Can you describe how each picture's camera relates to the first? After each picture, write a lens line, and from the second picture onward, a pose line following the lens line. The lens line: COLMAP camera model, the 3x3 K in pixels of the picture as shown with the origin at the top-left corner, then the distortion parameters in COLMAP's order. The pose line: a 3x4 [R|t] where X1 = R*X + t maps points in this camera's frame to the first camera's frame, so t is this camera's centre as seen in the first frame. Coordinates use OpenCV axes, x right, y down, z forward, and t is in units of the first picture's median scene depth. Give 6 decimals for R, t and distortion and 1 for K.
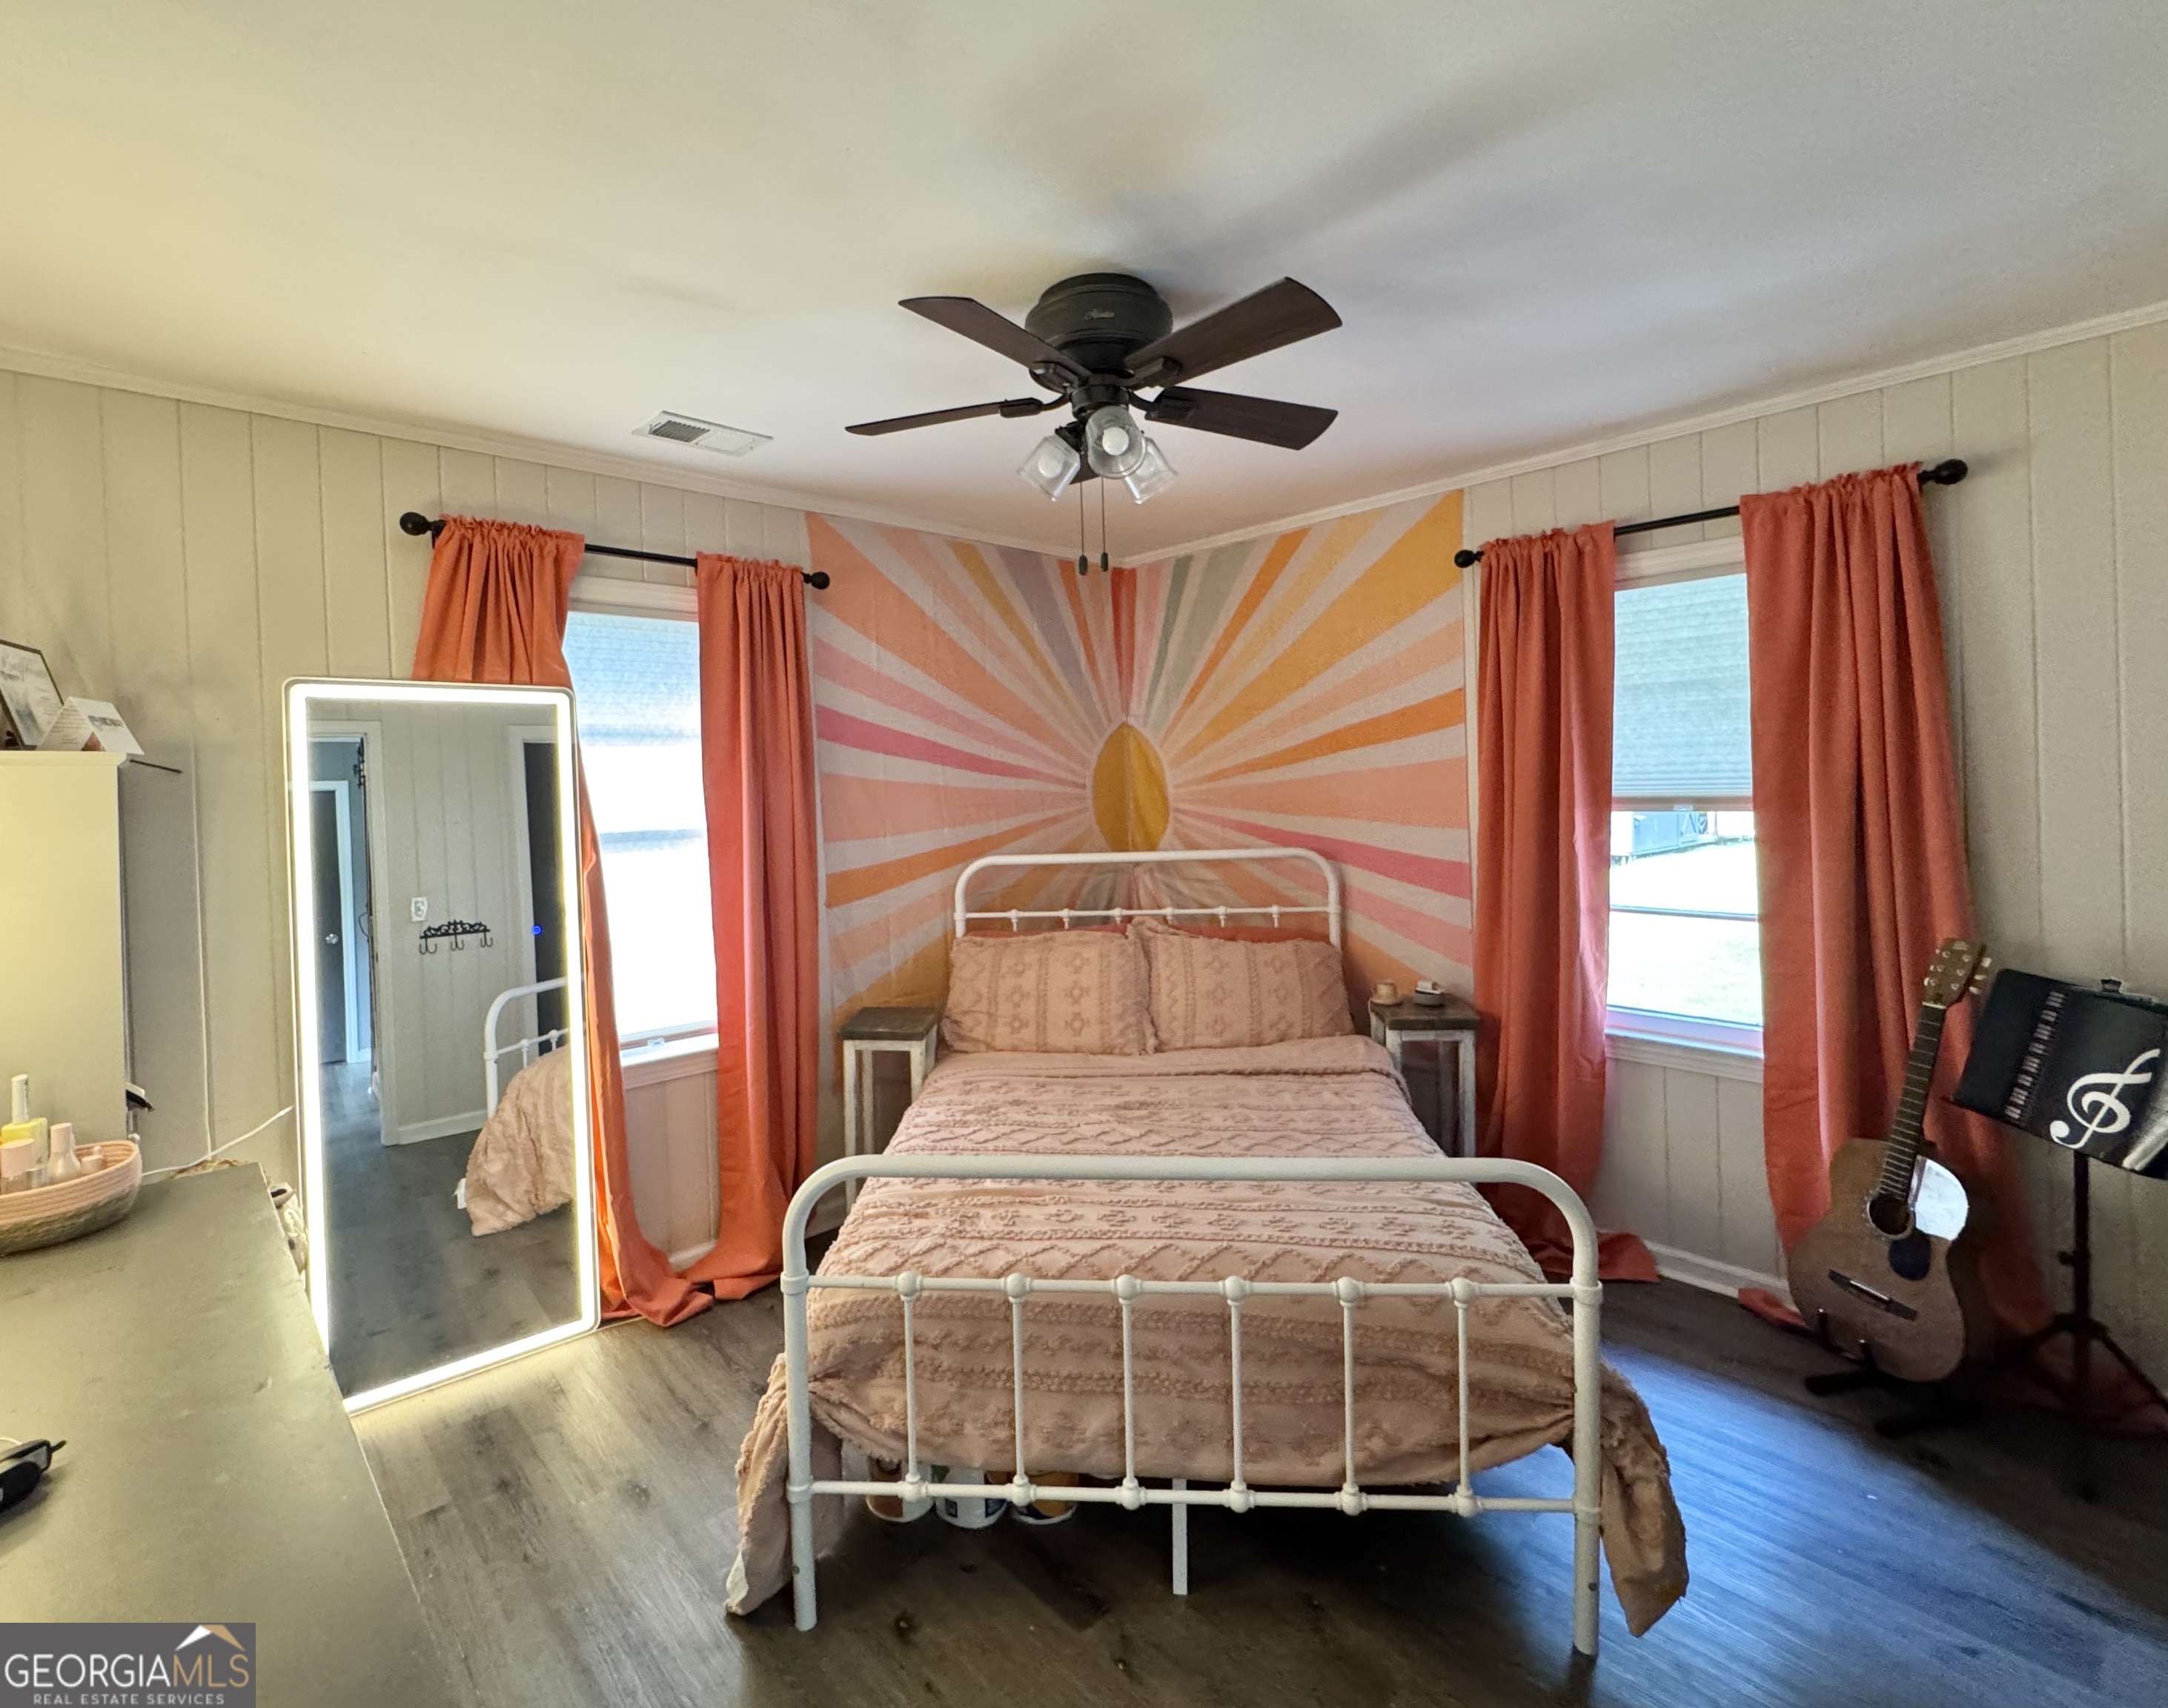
lens RADIAL K [[1005.8, 0, 1044.5], [0, 1005.8, 796.5], [0, 0, 1]] dist [-0.001902, 0.000387]
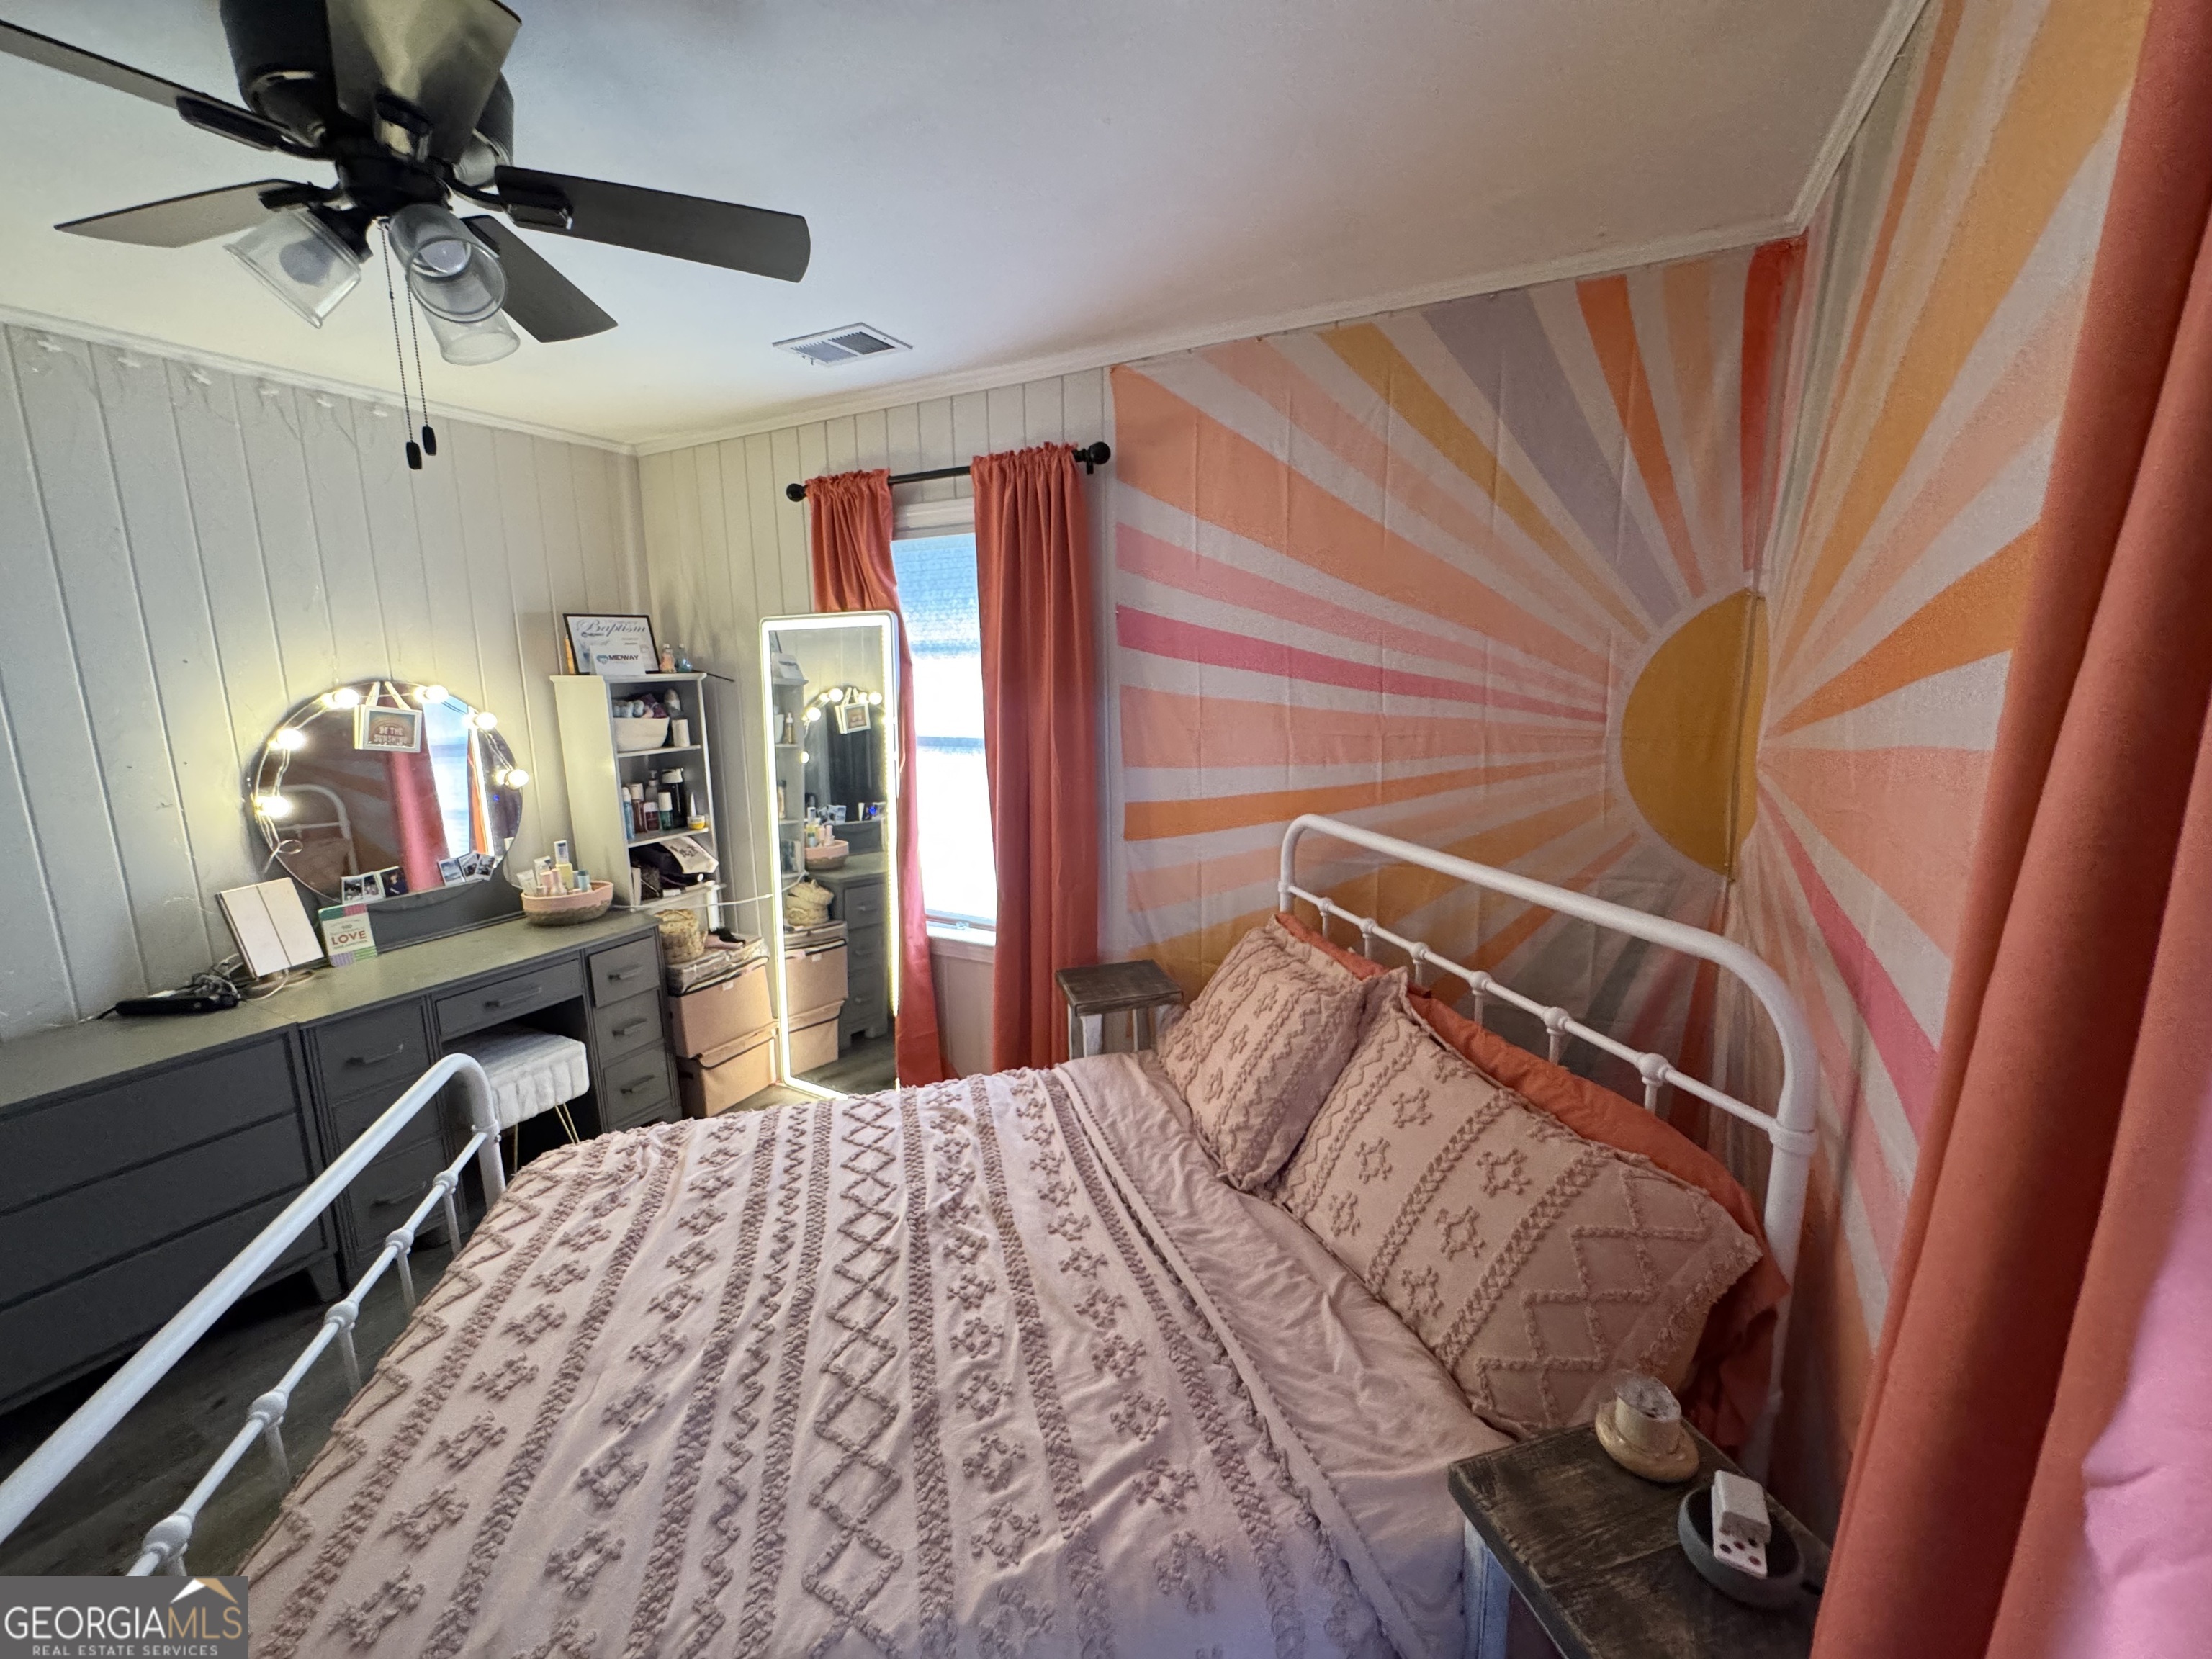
lens RADIAL K [[886.8, 0, 1106.0], [0, 886.8, 829.5], [0, 0, 1]] dist [-0.000663, 0.000036]
pose [[0.341132, 0.192867, -0.920017, 0.598787], [-0.007593, 0.979259, 0.202470, -0.068257], [0.939985, -0.062083, 0.335521, 0.863261]]
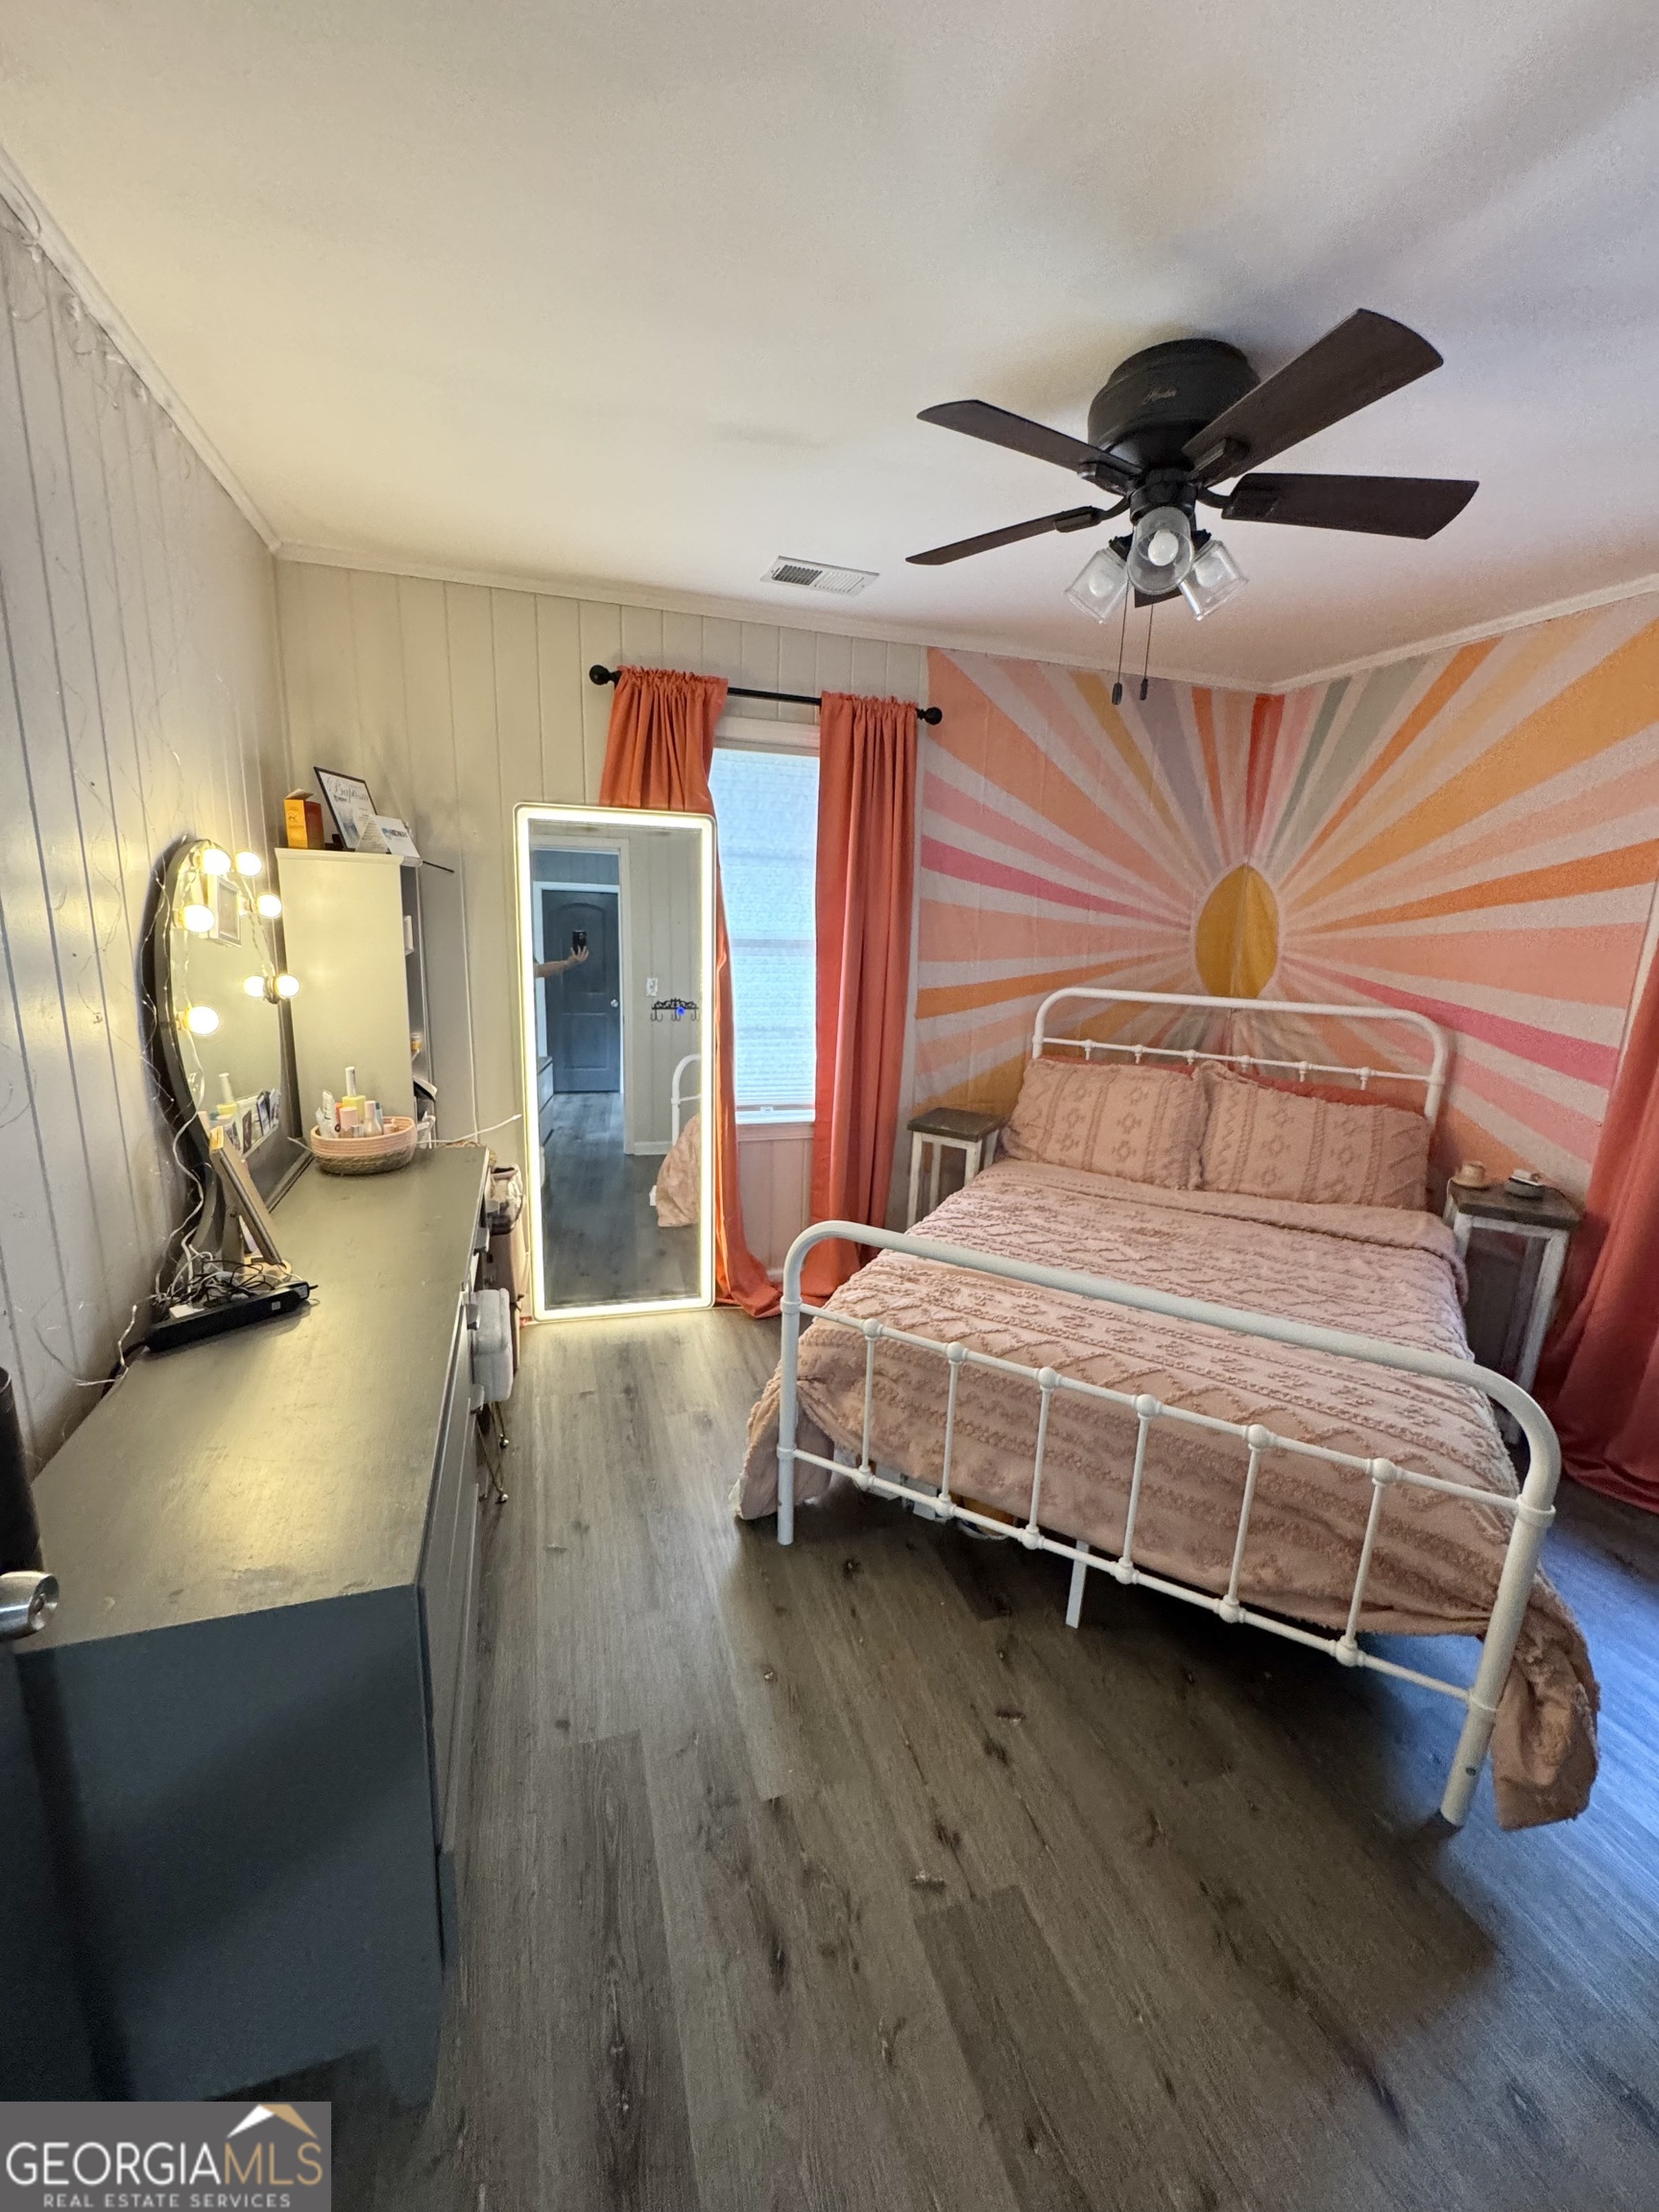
lens RADIAL K [[886.8, 0, 829.5], [0, 886.8, 1106.0], [0, 0, 1]] dist [-0.000663, 0.000036]
pose [[0.910265, 0.147610, -0.386820, 0.122606], [-0.066259, 0.974181, 0.215827, -0.005581], [0.408691, -0.170829, 0.896543, 0.034620]]
